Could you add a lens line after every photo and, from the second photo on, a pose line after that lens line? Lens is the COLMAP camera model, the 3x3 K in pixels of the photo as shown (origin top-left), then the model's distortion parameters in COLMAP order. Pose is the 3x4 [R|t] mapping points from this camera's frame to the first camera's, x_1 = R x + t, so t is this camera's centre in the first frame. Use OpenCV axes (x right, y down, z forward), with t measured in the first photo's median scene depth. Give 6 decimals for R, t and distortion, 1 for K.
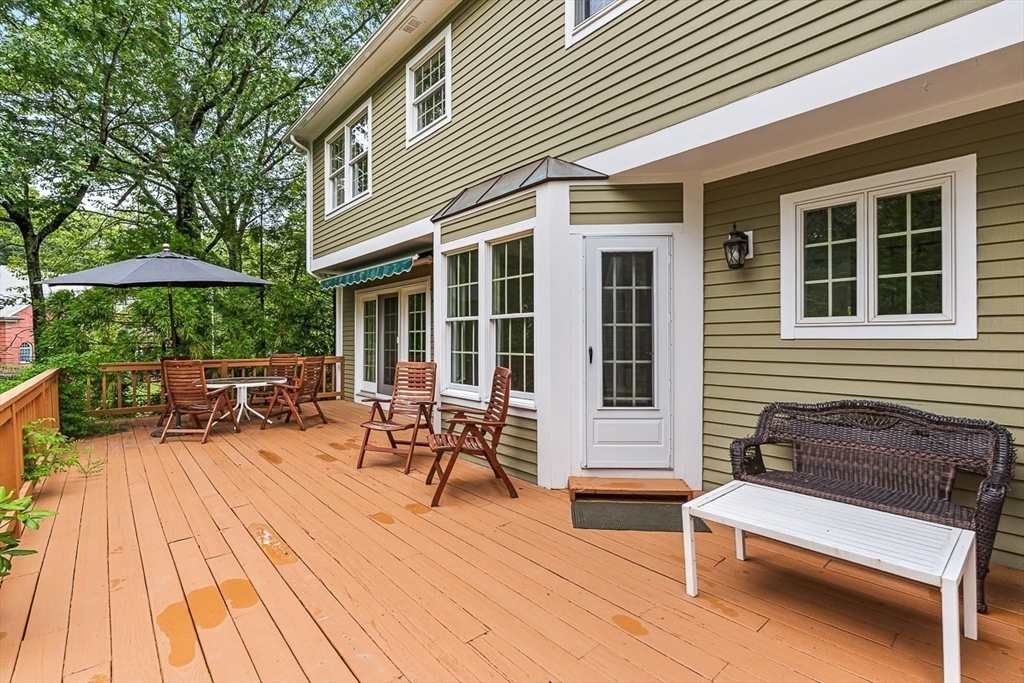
lens RADIAL K [[451.3, 0, 522.3], [0, 451.3, 338.5], [0, 0, 1]] dist [-0.006610, 0.000748]
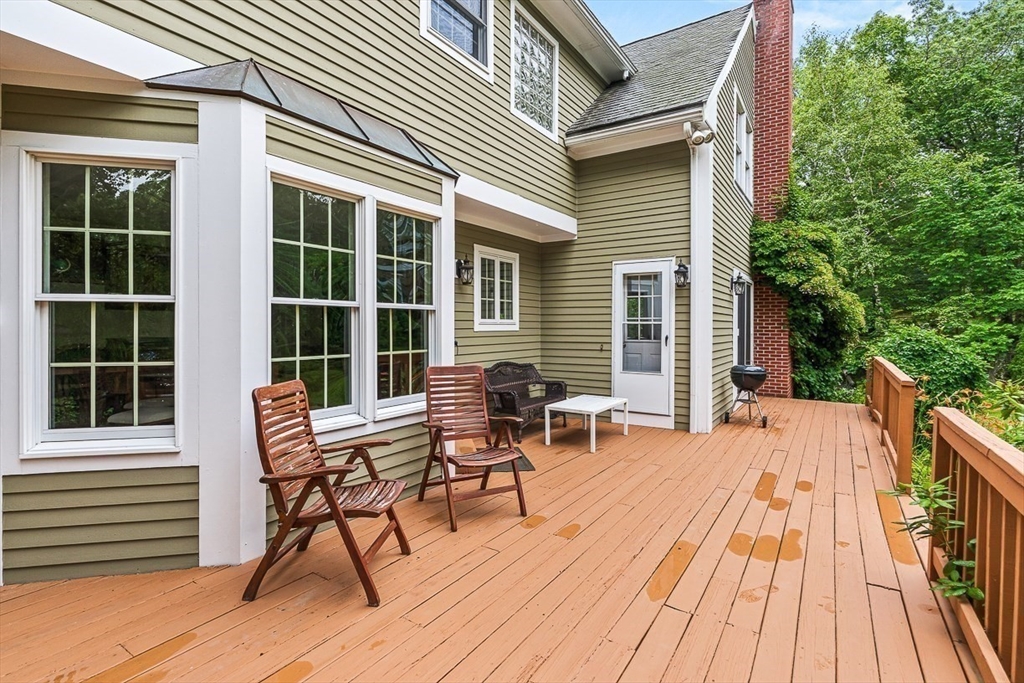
lens RADIAL K [[474.5, 0, 520.8], [0, 474.5, 334.0], [0, 0, 1]] dist [-0.010413, 0.001982]
pose [[-0.234656, -0.011510, 0.972010, -1.236865], [0.005999, 0.999894, 0.013289, -0.013332], [-0.972060, 0.008950, -0.234562, 1.343682]]
